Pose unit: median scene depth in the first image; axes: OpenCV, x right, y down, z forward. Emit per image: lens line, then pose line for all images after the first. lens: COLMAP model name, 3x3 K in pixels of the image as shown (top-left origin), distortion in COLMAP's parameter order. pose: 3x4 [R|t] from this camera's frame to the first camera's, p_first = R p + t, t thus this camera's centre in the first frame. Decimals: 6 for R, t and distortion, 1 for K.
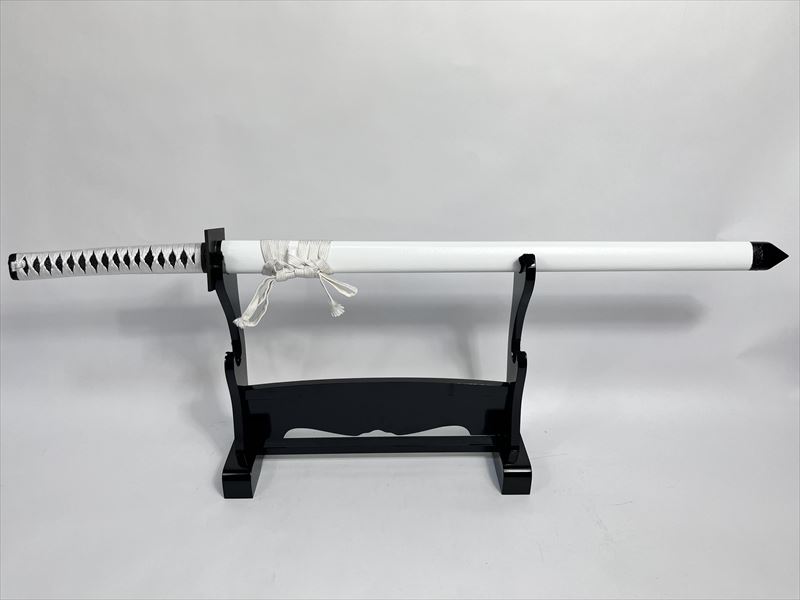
lens RADIAL K [[612.9, 0, 399.3], [0, 612.9, 301.5], [0, 0, 1]] dist [0.038134, 0.016704]
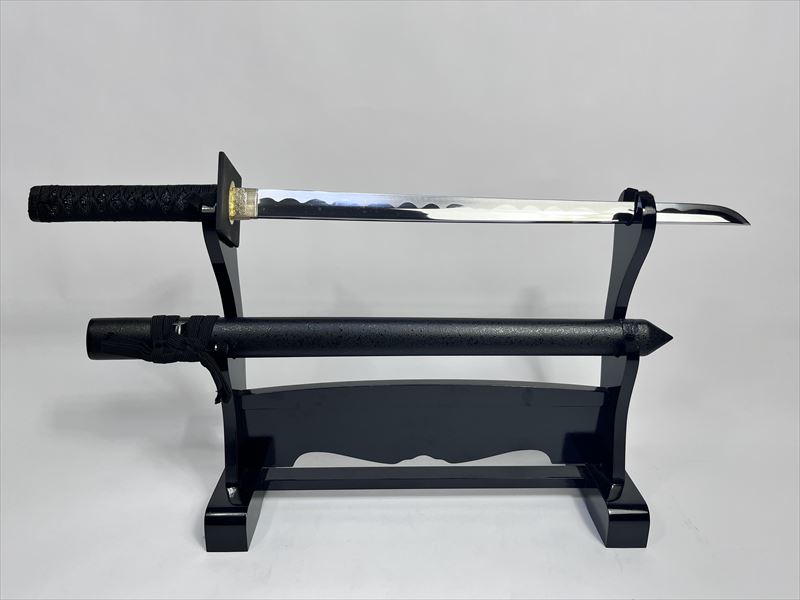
lens RADIAL K [[612.9, 0, 400.3], [0, 612.9, 300.7], [0, 0, 1]] dist [0.038134, 0.016704]
pose [[0.999971, 0.002412, 0.007276, -0.070559], [-0.001537, 0.993027, -0.117873, 0.117489], [-0.007510, 0.117858, 0.993002, 0.269656]]
